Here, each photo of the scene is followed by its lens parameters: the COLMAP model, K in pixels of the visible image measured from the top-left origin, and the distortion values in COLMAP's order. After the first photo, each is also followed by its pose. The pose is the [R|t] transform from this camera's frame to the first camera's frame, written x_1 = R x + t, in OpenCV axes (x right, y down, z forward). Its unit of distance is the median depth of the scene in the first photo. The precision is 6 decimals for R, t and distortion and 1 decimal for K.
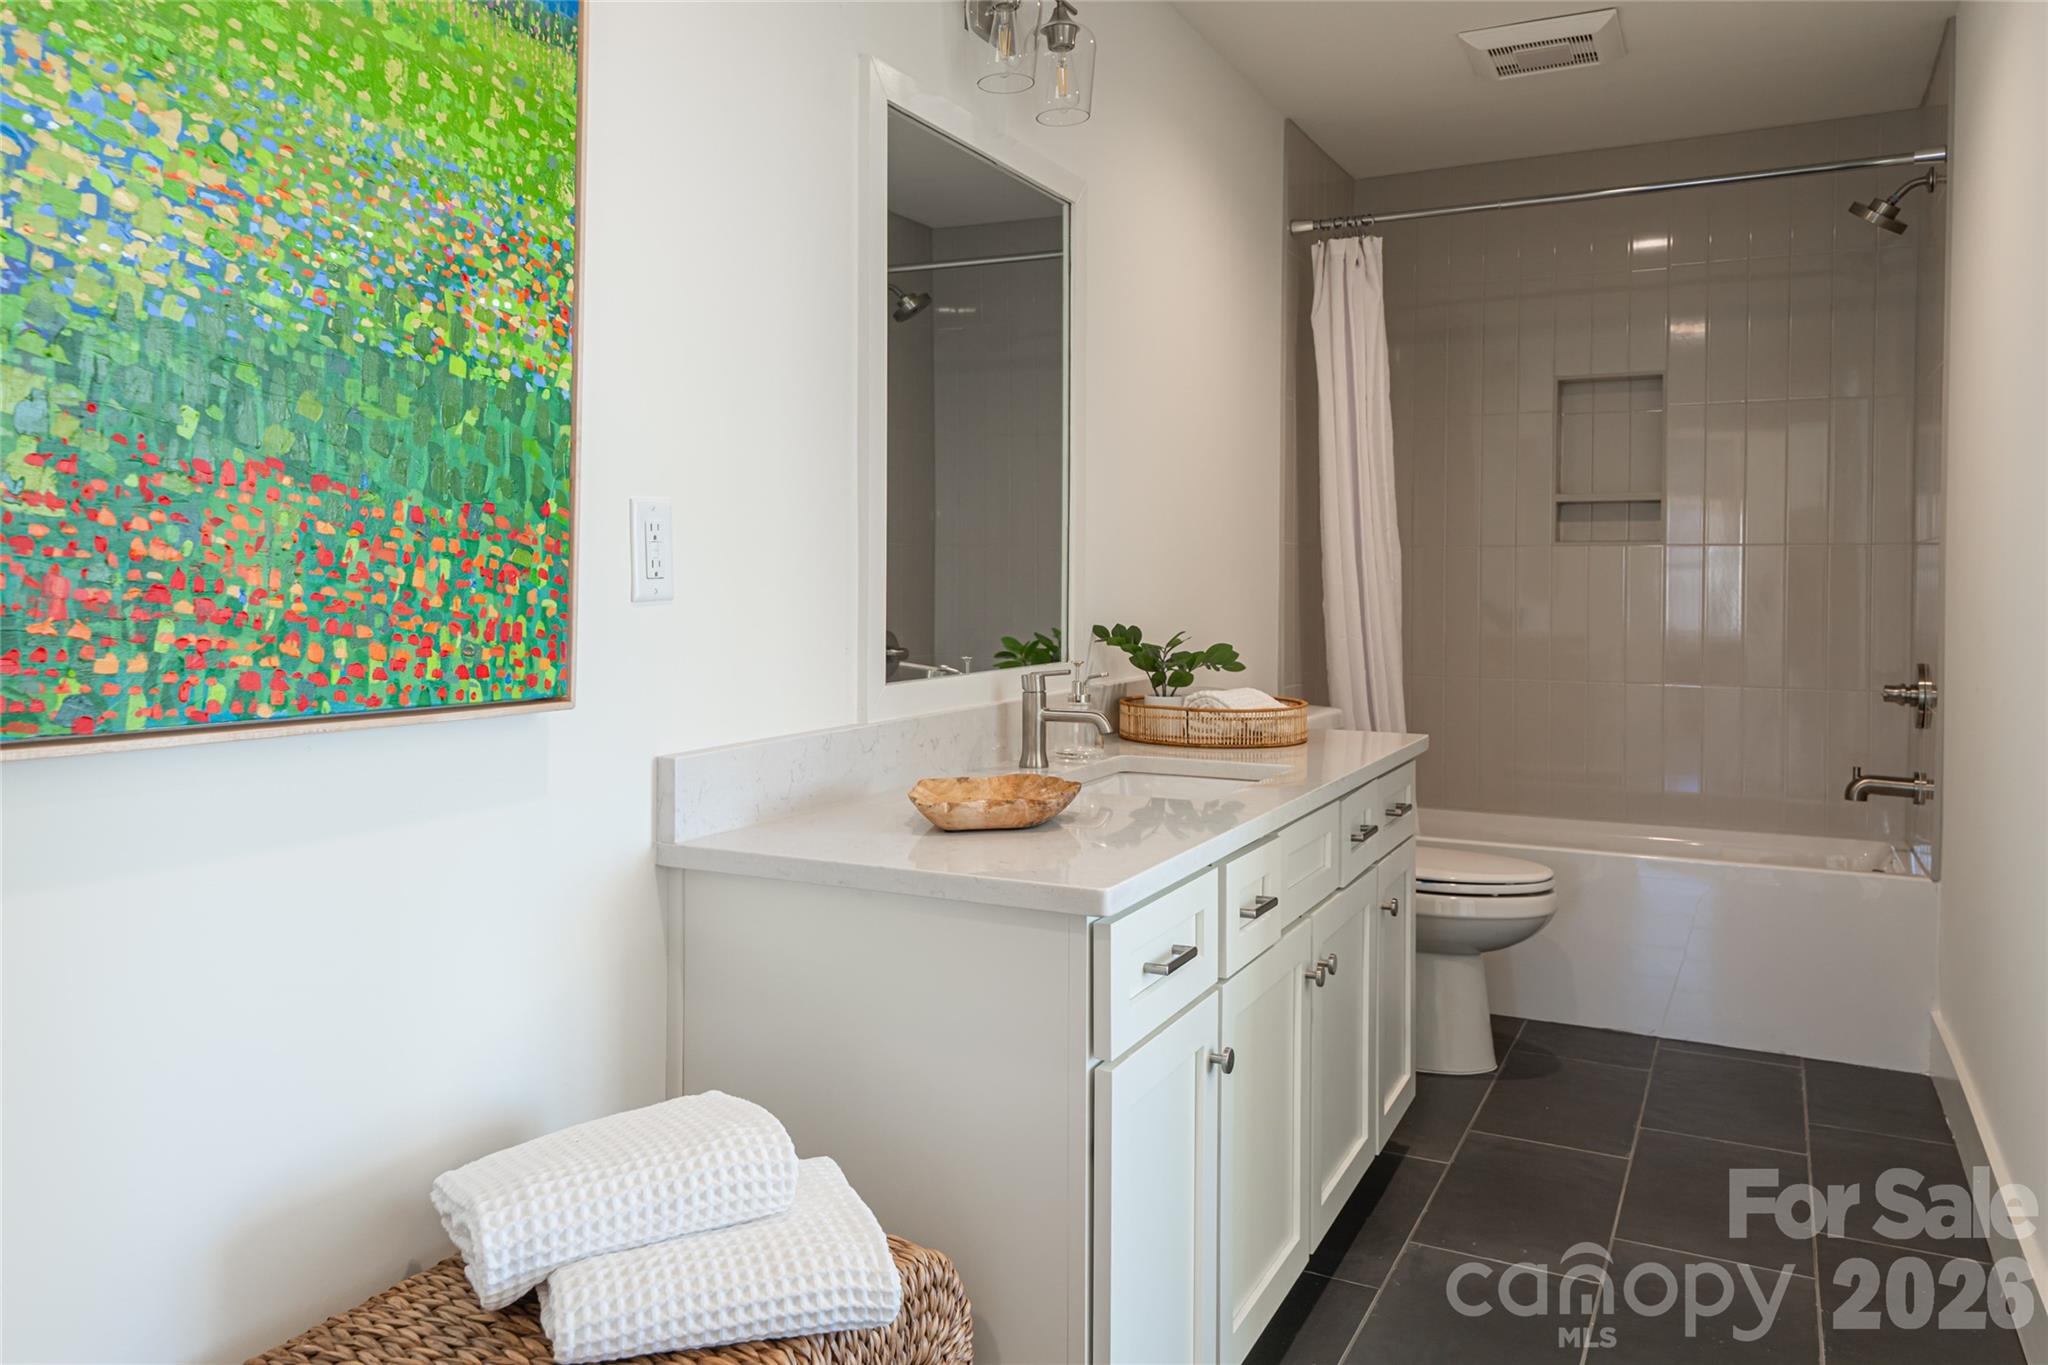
lens RADIAL K [[1380.3, 0, 968.3], [0, 1380.3, 677.9], [0, 0, 1]] dist [-0.088230, 0.000010]
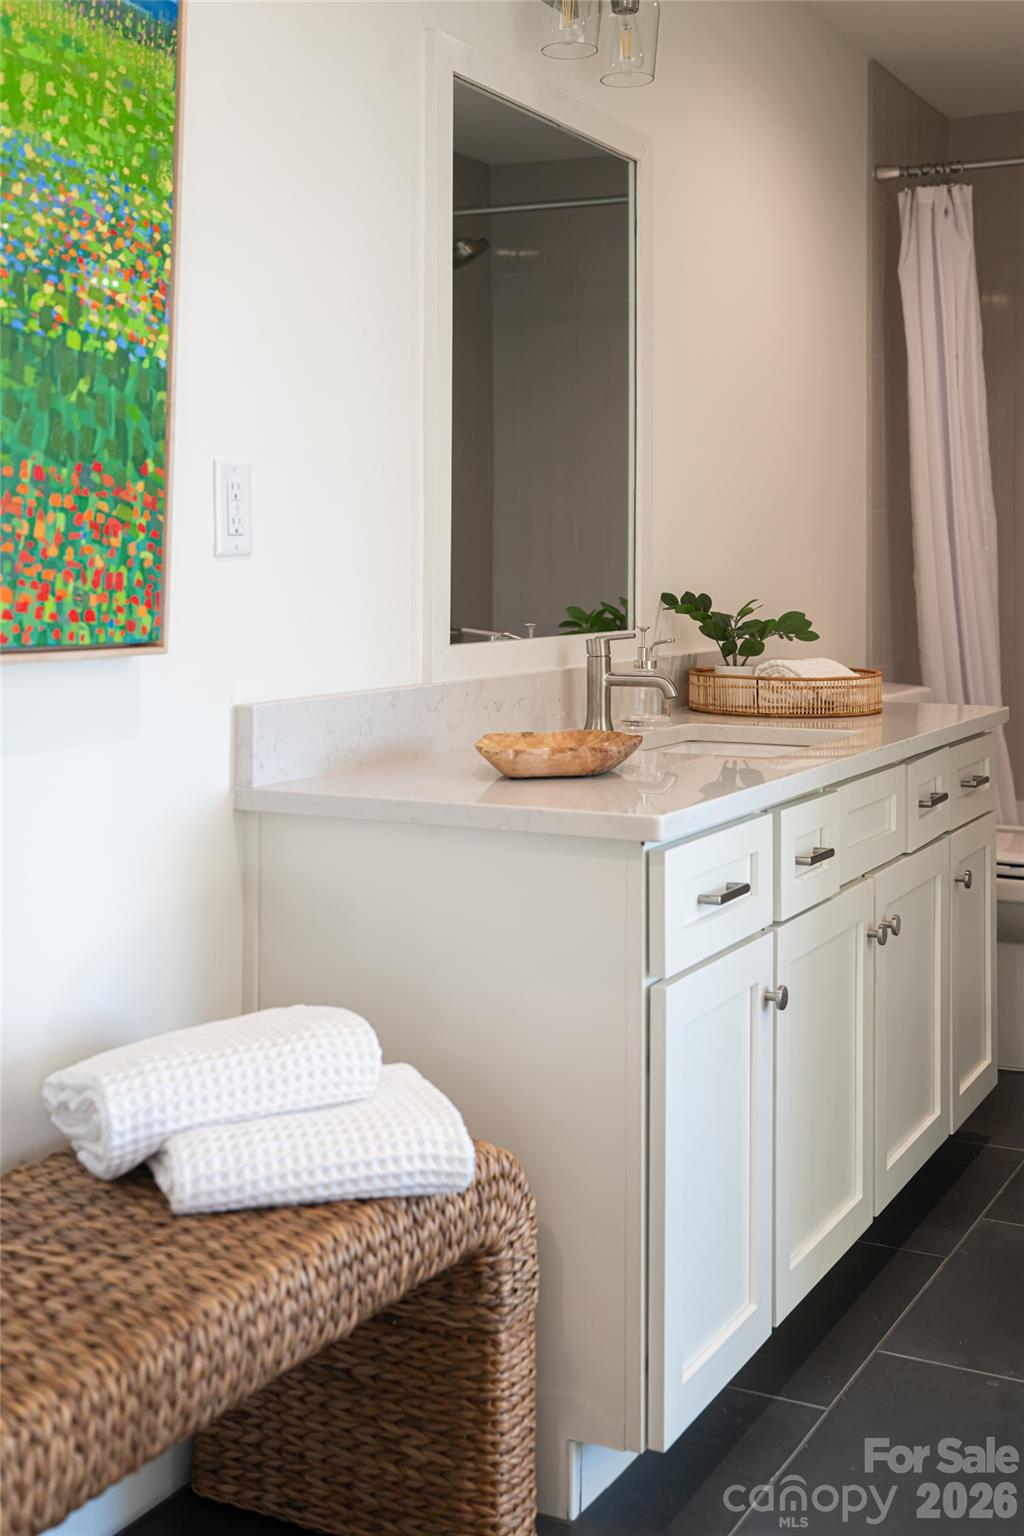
lens RADIAL K [[2139.9, 0, 512.0], [0, 2139.9, 768.0], [0, 0, 1]] dist [-0.182266, 0.016218]
pose [[0.999986, 0.000292, -0.005295, -0.008197], [-0.000253, 0.999973, 0.007329, 0.104427], [0.005297, -0.007327, 0.999959, -0.700953]]
